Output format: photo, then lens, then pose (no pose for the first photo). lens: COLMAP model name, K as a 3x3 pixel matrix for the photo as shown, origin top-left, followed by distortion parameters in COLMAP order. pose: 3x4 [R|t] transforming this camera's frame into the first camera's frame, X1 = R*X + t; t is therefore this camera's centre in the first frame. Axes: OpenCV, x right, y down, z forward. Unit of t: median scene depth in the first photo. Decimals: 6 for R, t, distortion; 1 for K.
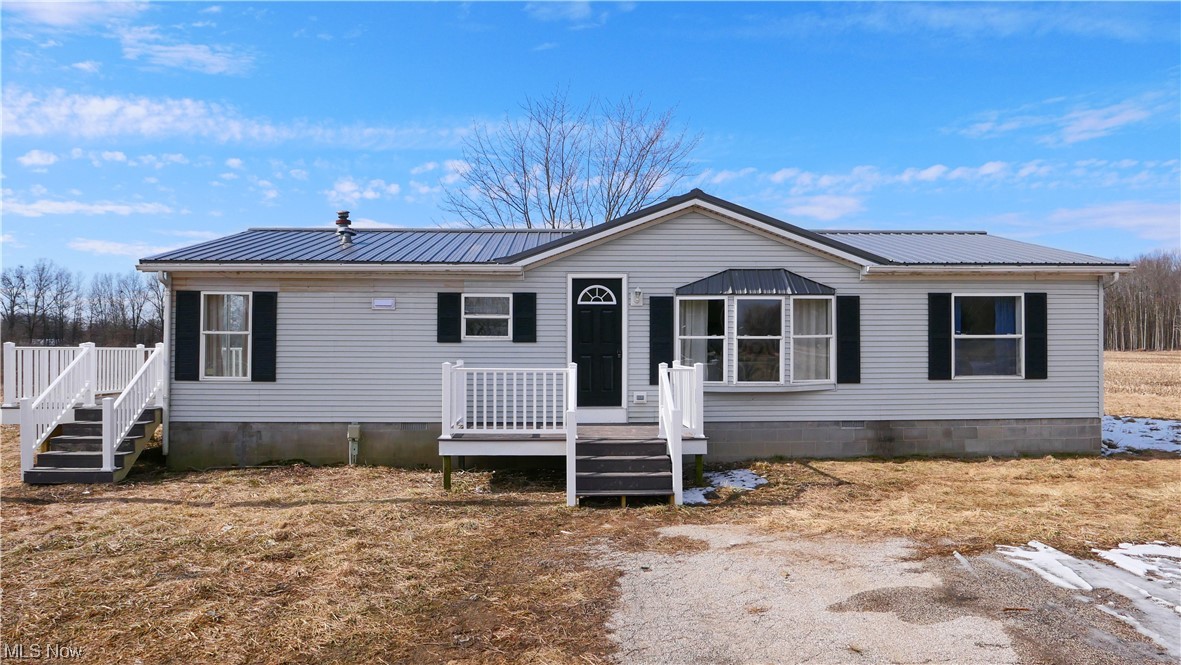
lens RADIAL K [[776.5, 0, 592.7], [0, 776.5, 343.6], [0, 0, 1]] dist [-0.010285, -0.014543]
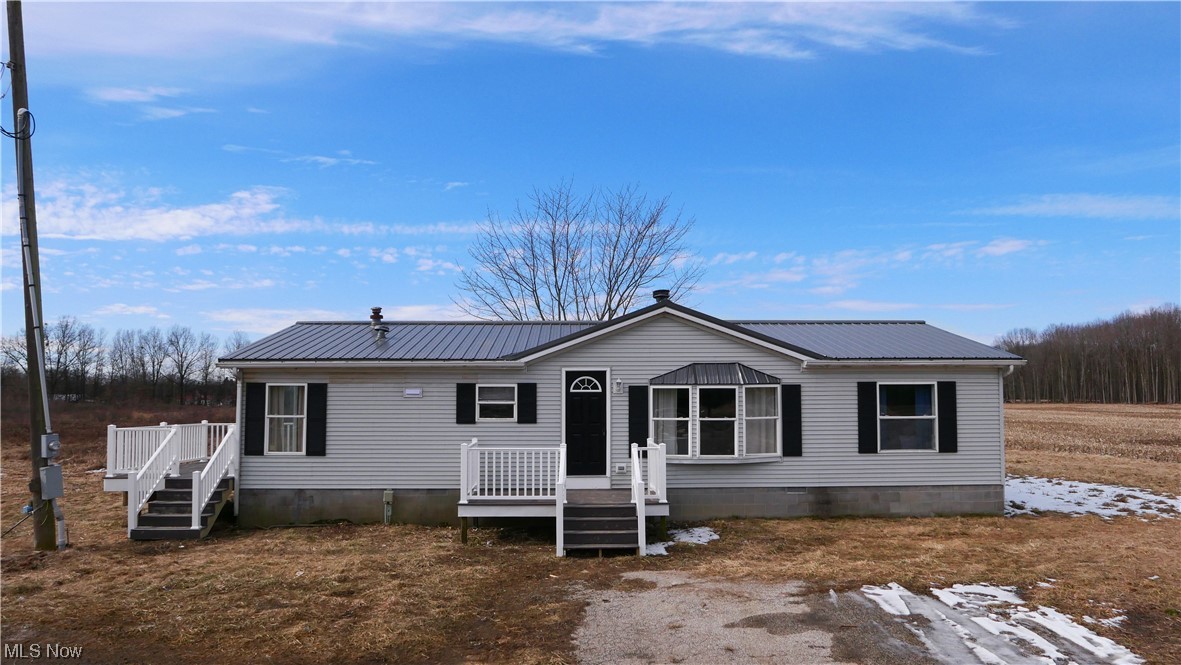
lens RADIAL K [[776.5, 0, 600.2], [0, 776.5, 370.7], [0, 0, 1]] dist [-0.010285, -0.014543]
pose [[0.999970, -0.001368, -0.007640, 0.038756], [0.001119, 0.999470, -0.032525, -0.045873], [0.007680, 0.032515, 0.999442, -0.236556]]
